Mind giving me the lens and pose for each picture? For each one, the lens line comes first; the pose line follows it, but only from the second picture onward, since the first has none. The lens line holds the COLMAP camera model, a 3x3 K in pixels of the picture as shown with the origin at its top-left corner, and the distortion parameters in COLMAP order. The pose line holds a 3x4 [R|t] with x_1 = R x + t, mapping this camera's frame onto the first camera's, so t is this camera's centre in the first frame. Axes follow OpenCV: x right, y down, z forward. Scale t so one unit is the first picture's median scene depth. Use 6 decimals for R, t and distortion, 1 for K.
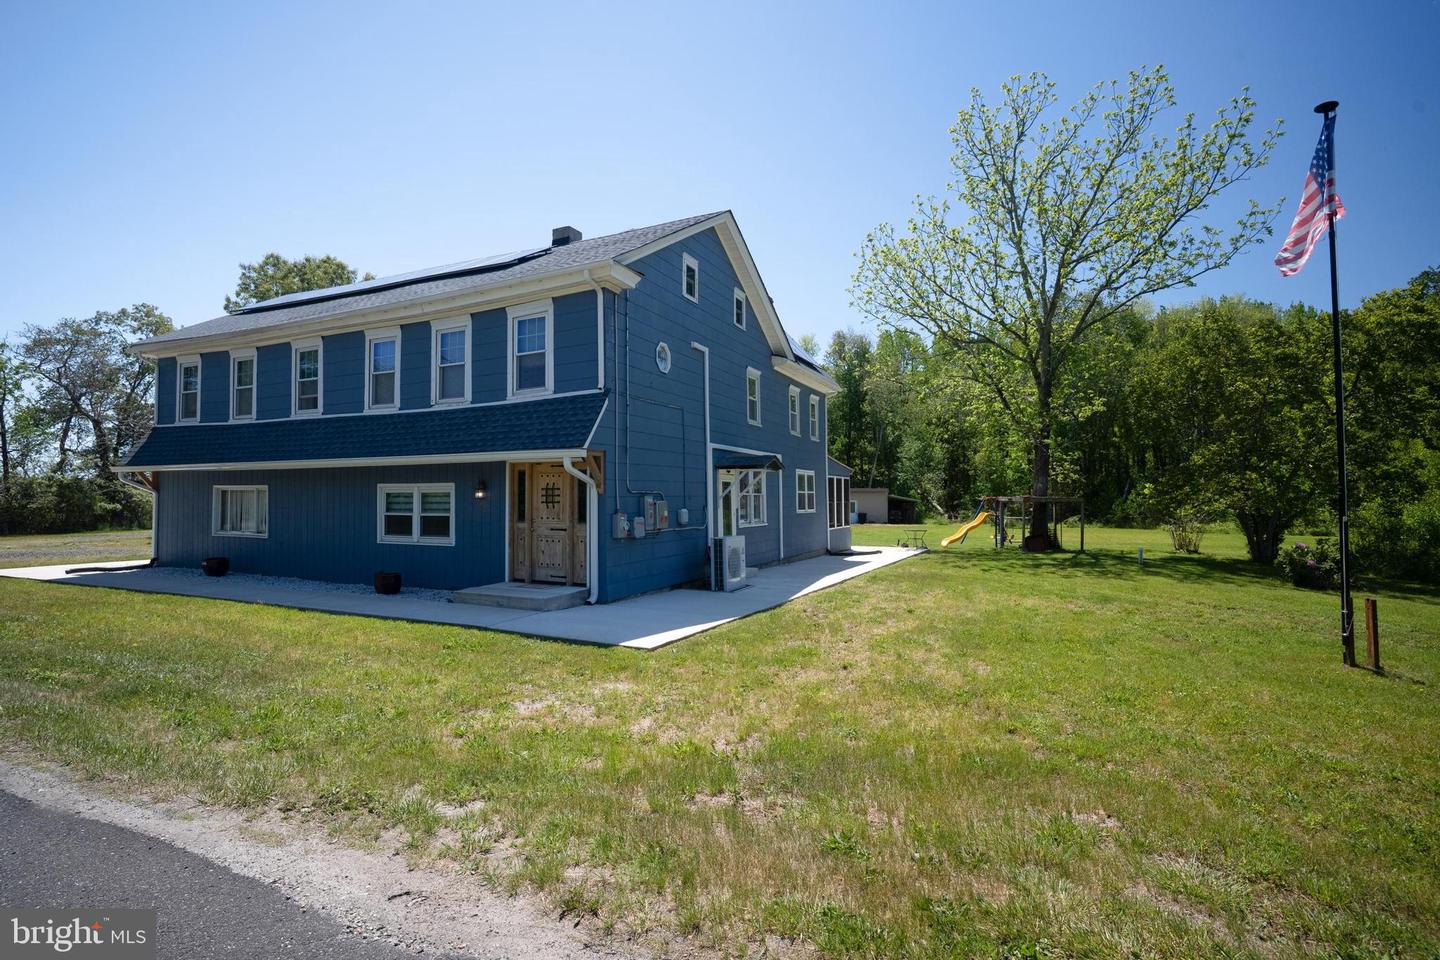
lens RADIAL K [[548.7, 0, 690.0], [0, 548.7, 489.9], [0, 0, 1]] dist [-0.015574, 0.000297]
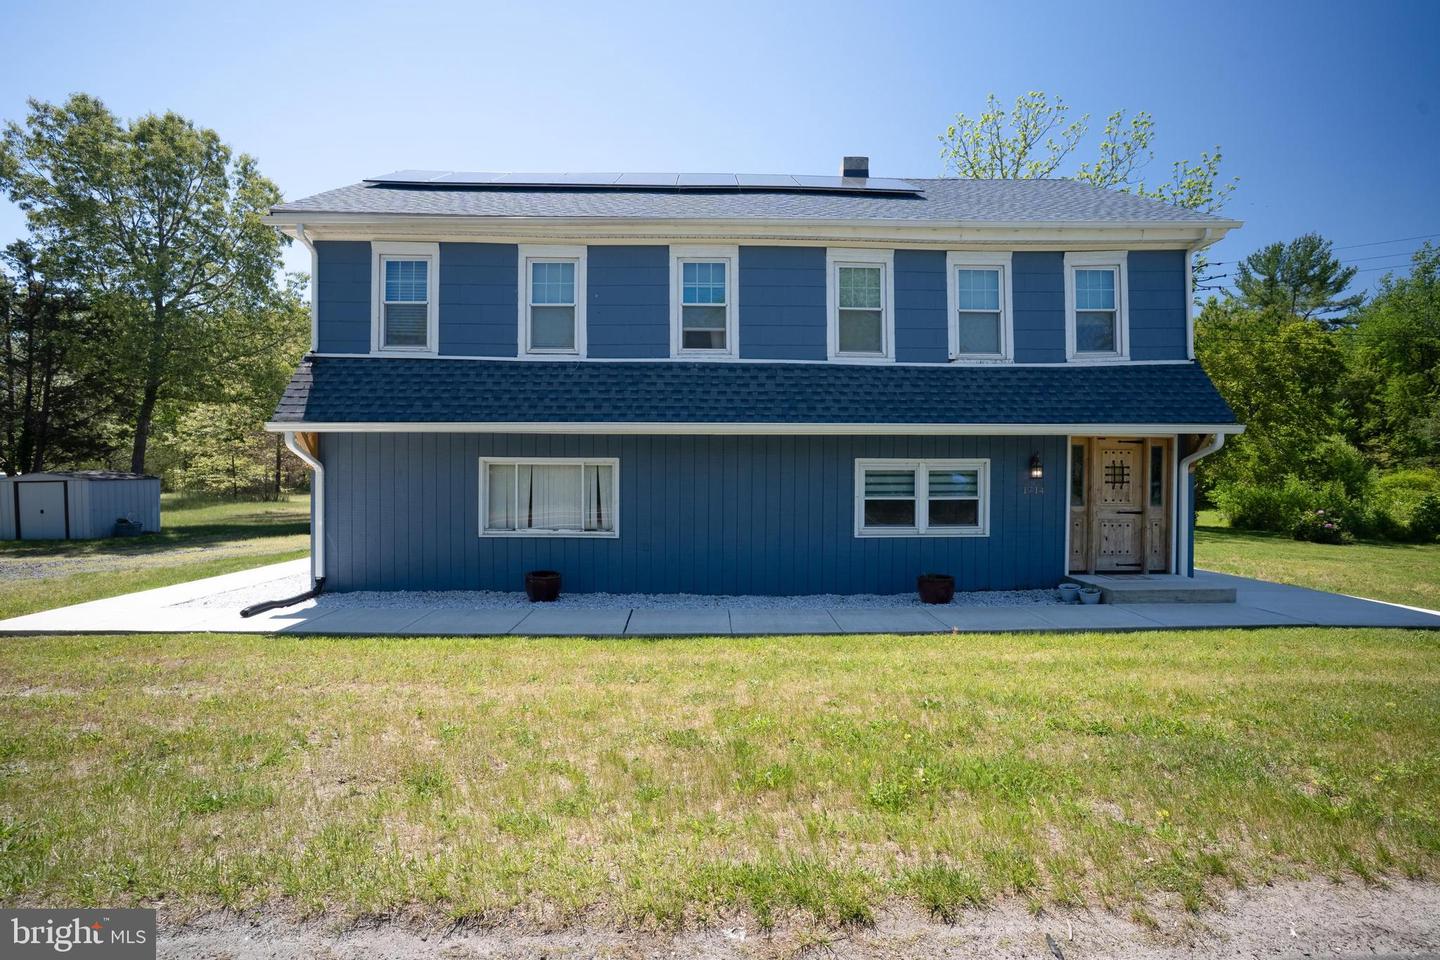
lens RADIAL K [[548.7, 0, 721.4], [0, 548.7, 483.9], [0, 0, 1]] dist [-0.015574, 0.000297]
pose [[0.919525, 0.000366, 0.393032, -1.049766], [-0.007441, 0.999837, 0.016478, 0.013491], [-0.392962, -0.018076, 0.919377, 0.388146]]
